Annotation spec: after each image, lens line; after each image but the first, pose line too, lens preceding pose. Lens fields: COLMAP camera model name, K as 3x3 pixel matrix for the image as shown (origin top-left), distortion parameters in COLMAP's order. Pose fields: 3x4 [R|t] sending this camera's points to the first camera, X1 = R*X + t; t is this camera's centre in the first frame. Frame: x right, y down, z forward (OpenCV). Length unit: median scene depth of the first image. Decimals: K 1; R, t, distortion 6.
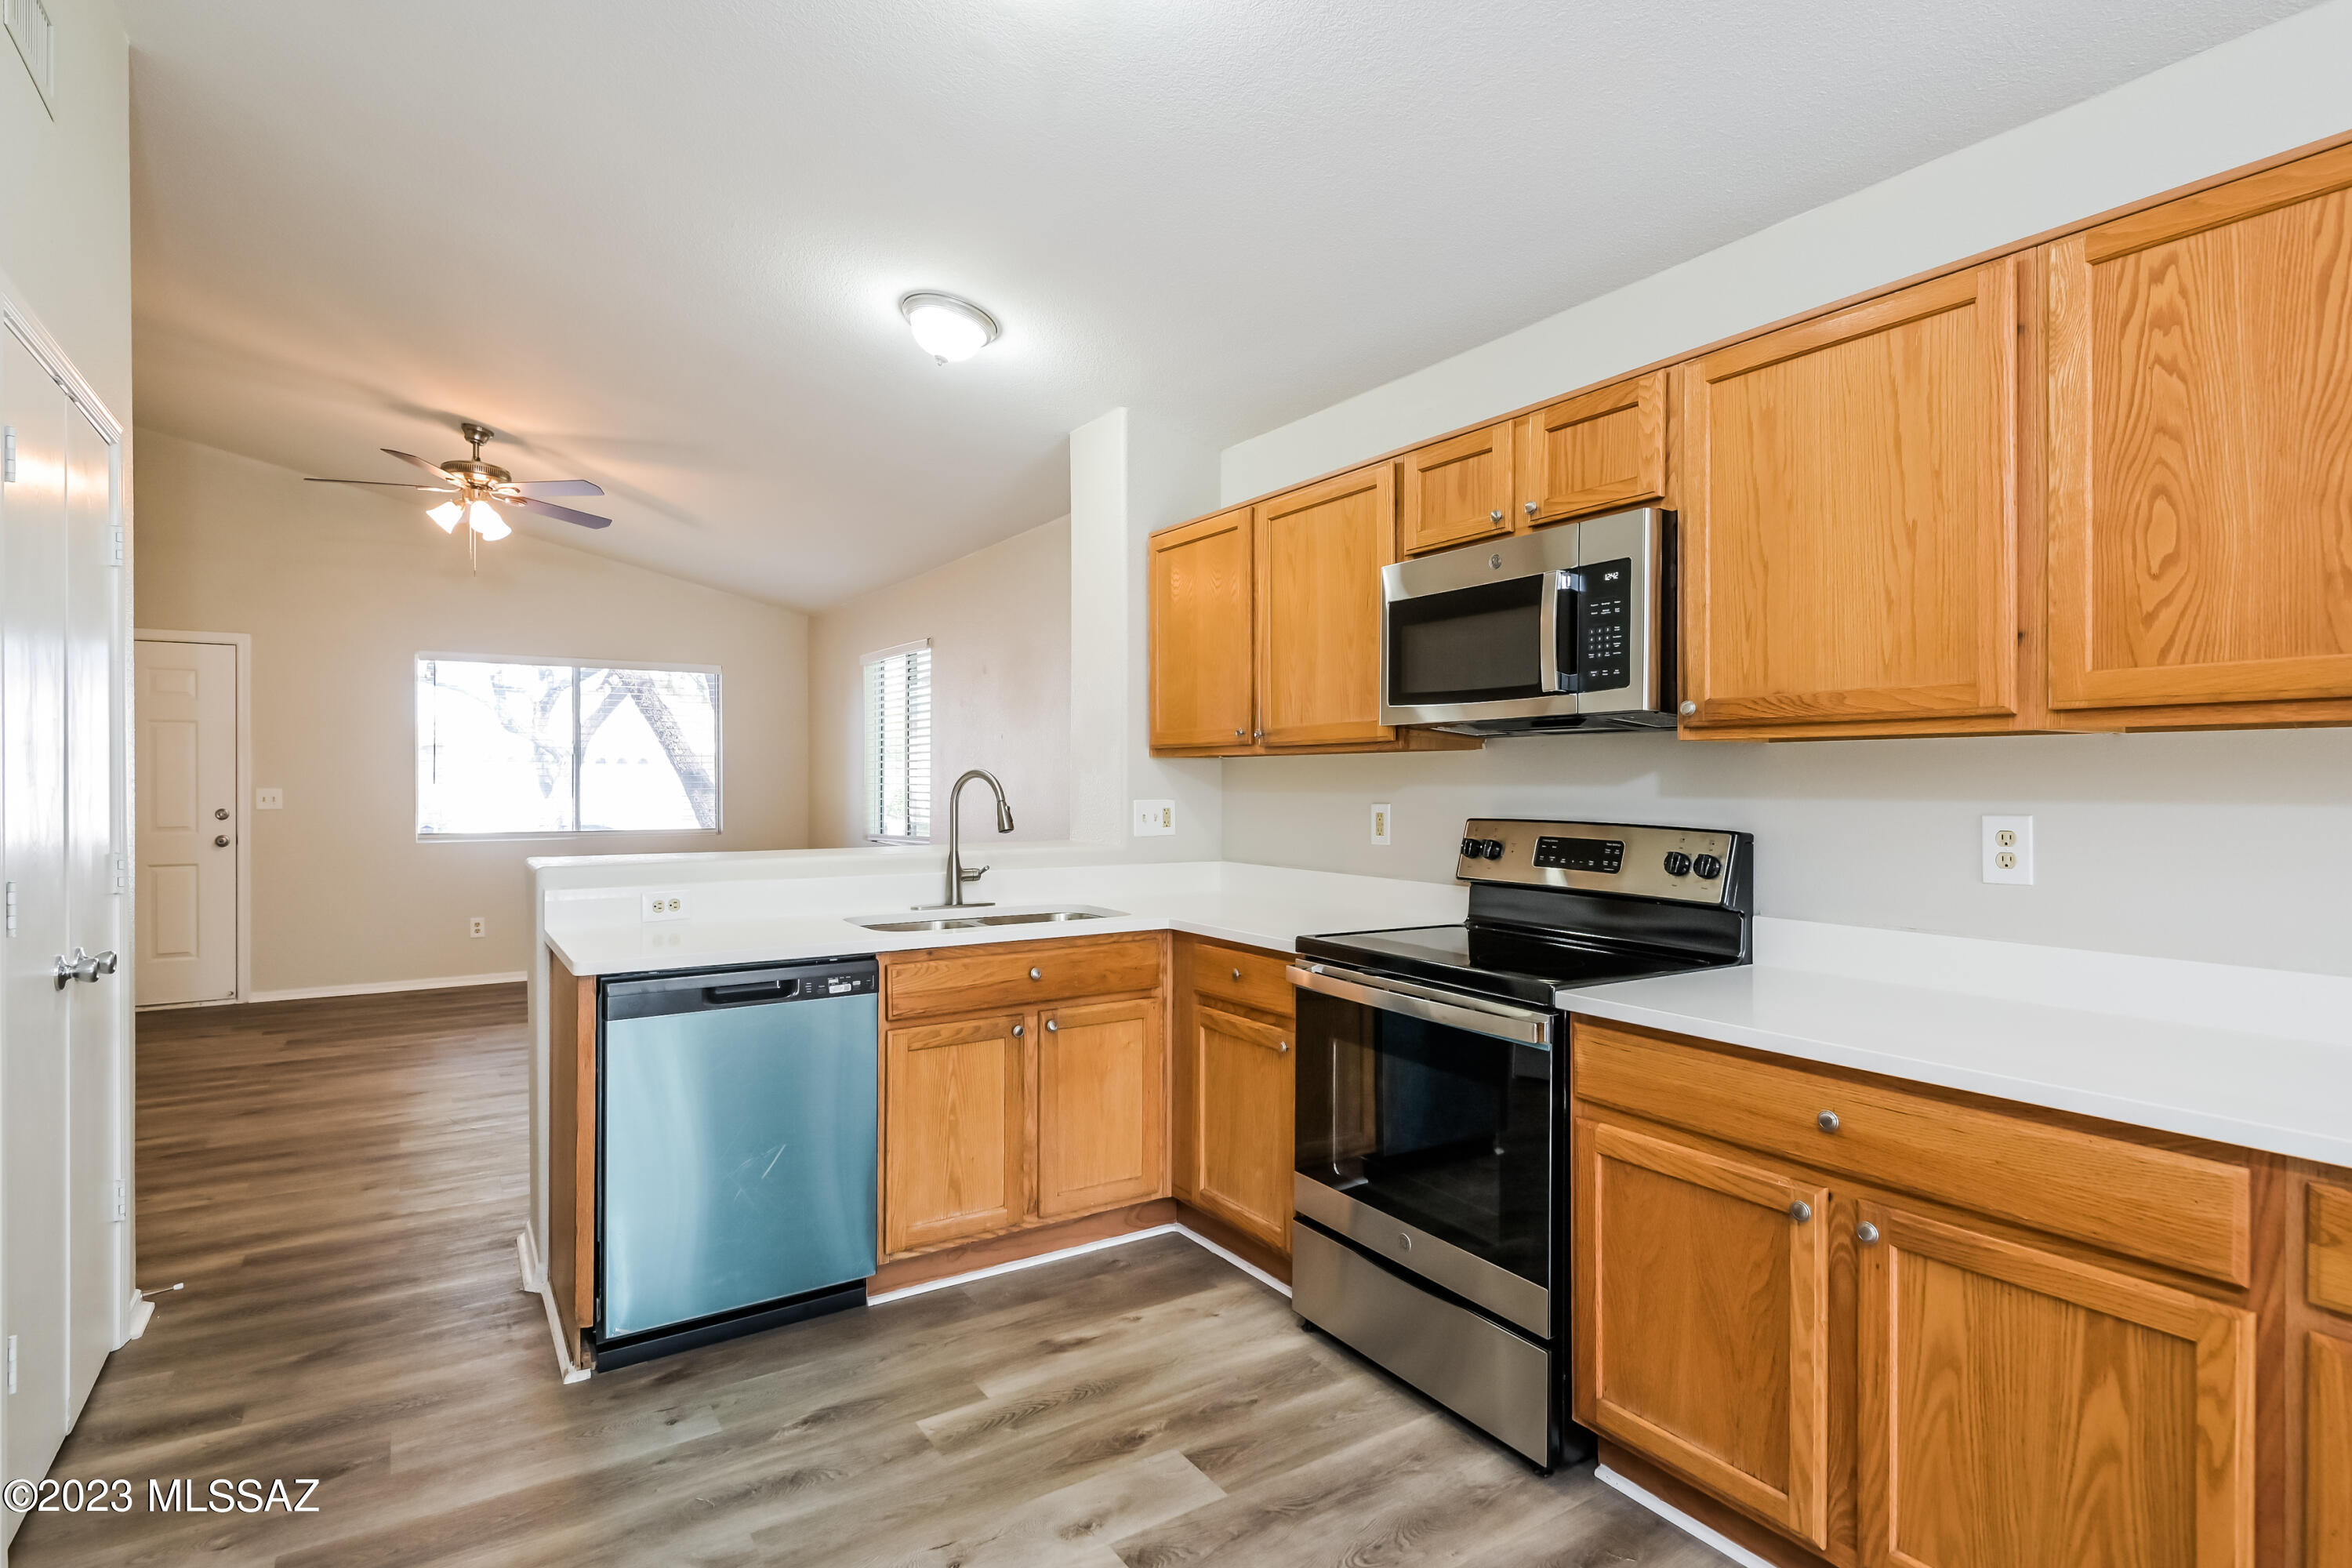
lens RADIAL K [[1203.7, 0, 1169.6], [0, 1203.7, 787.2], [0, 0, 1]] dist [0.028277, -0.003867]
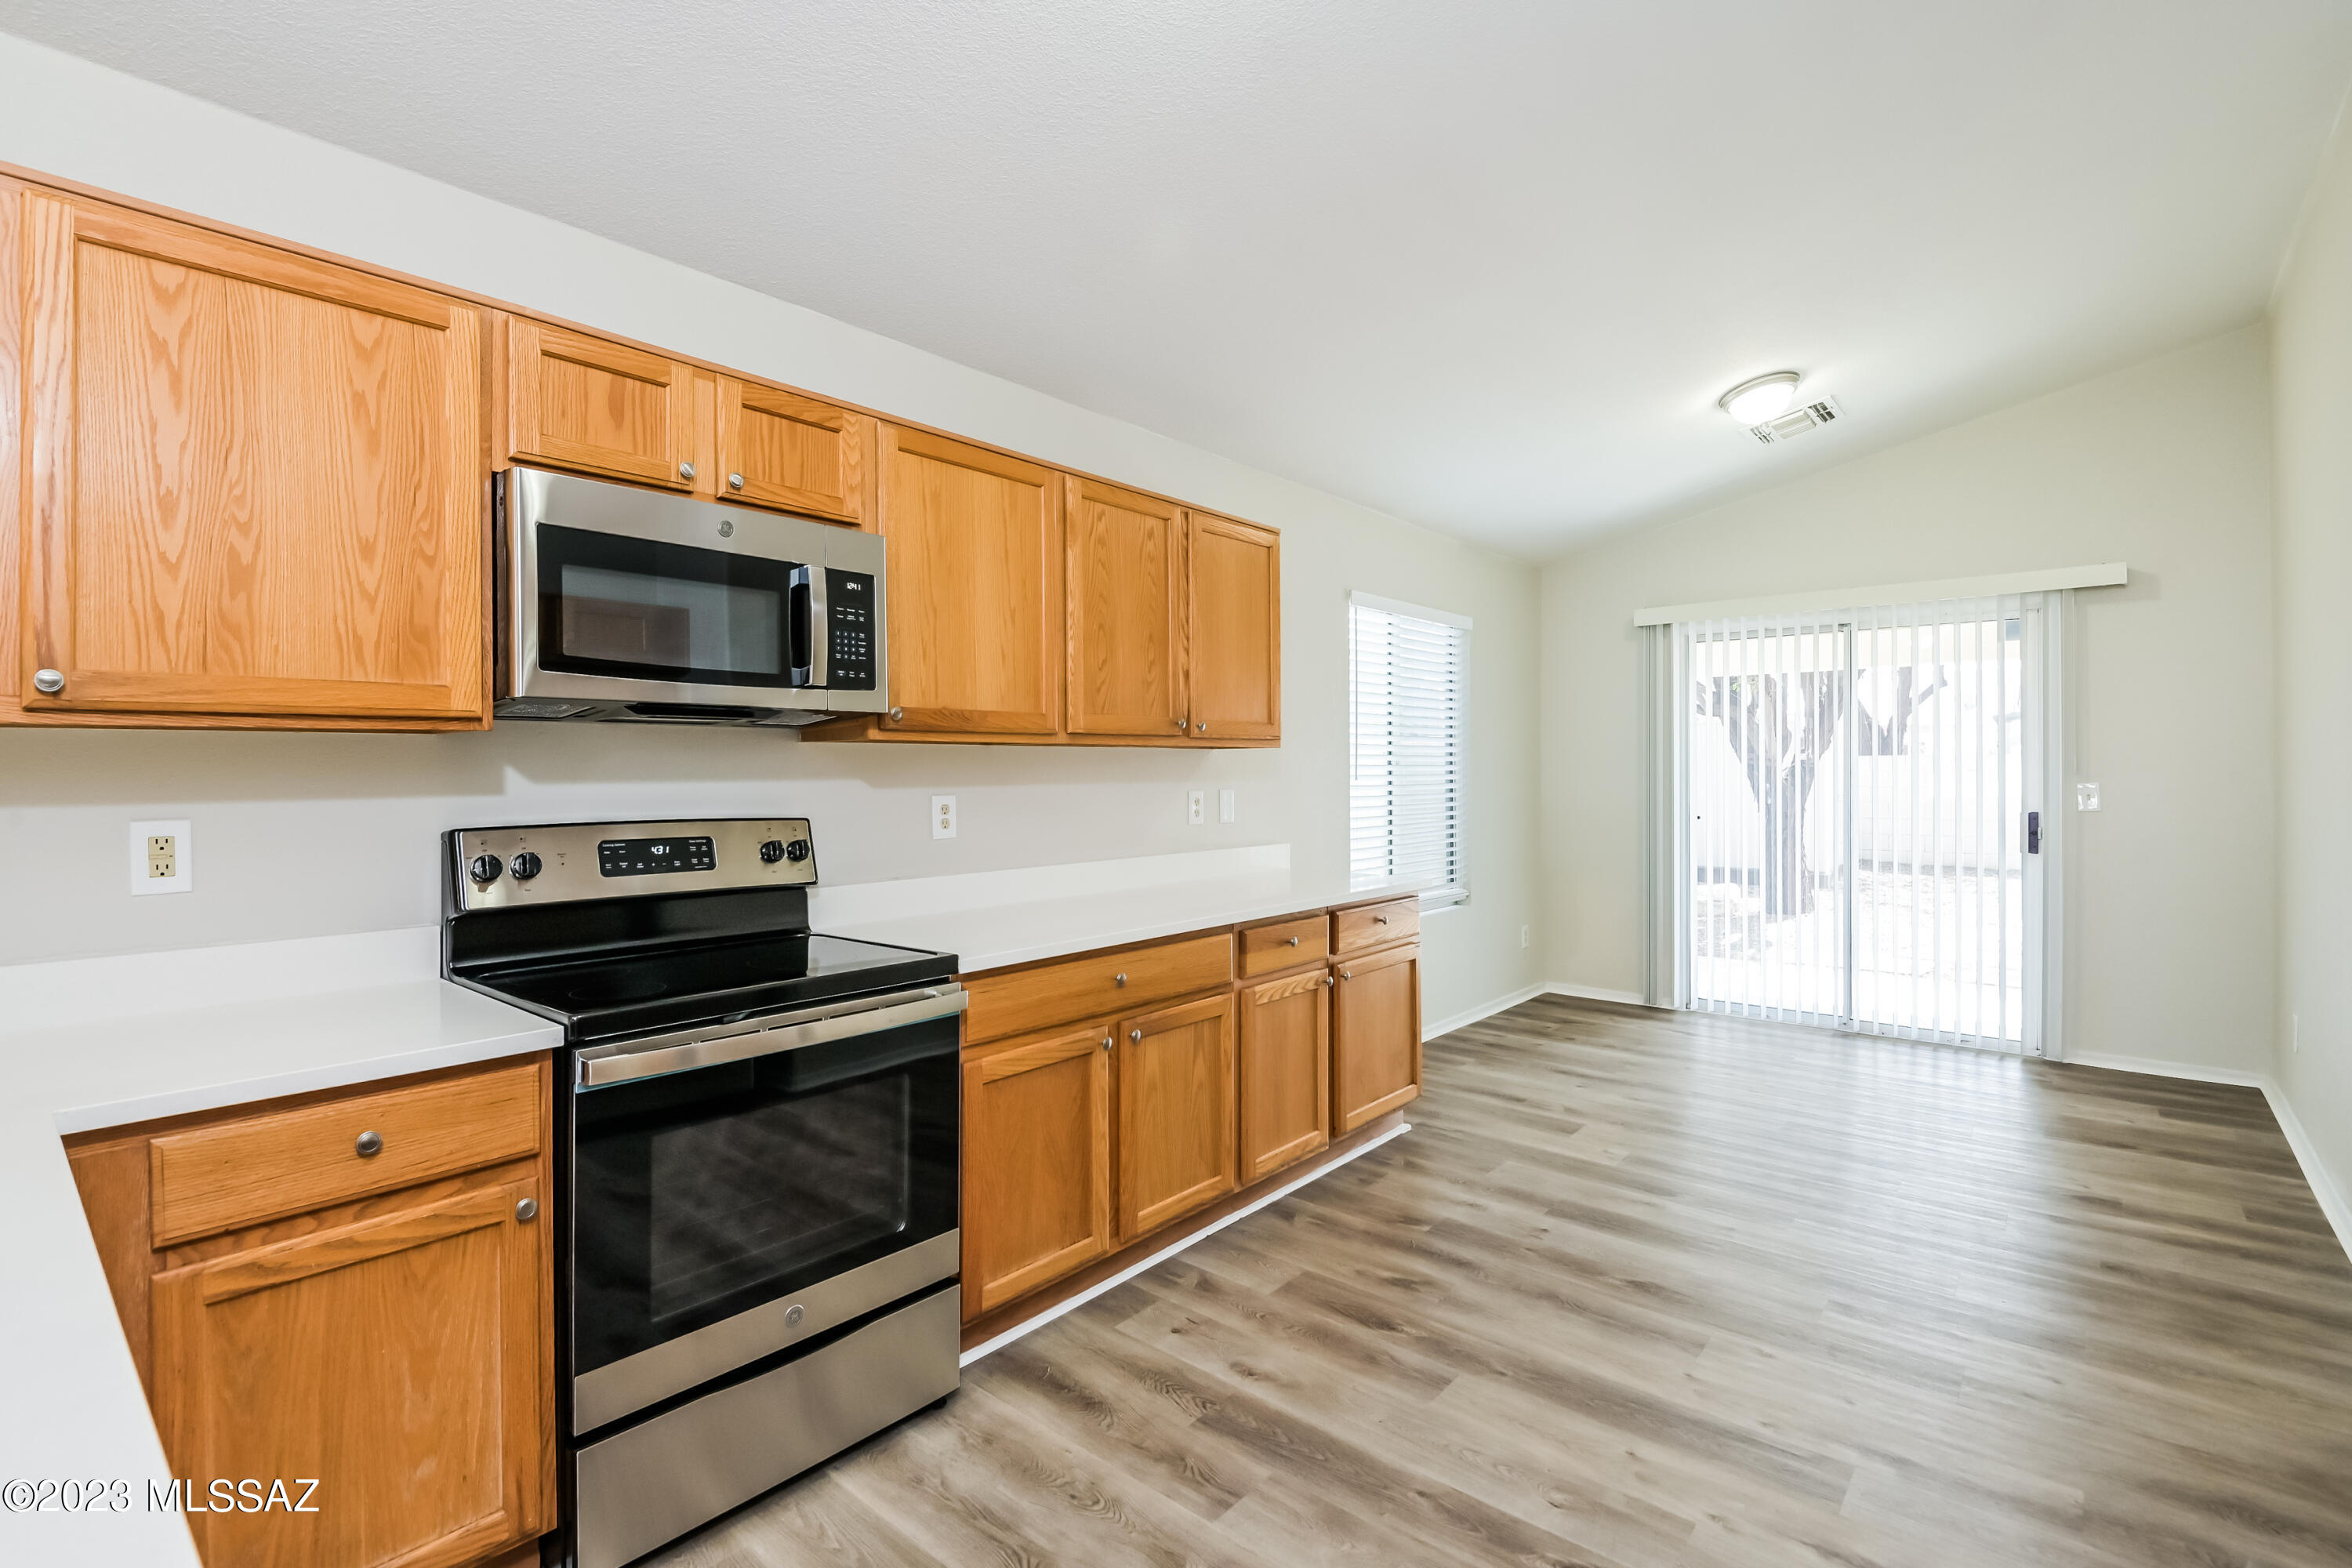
lens RADIAL K [[1080.2, 0, 1155.1], [0, 1080.2, 772.0], [0, 0, 1]] dist [0.003267, -0.001112]
pose [[-0.289500, 0.000419, 0.957178, -0.577571], [0.011986, 0.999923, 0.003187, -0.006224], [-0.957103, 0.012395, -0.289483, 0.918889]]
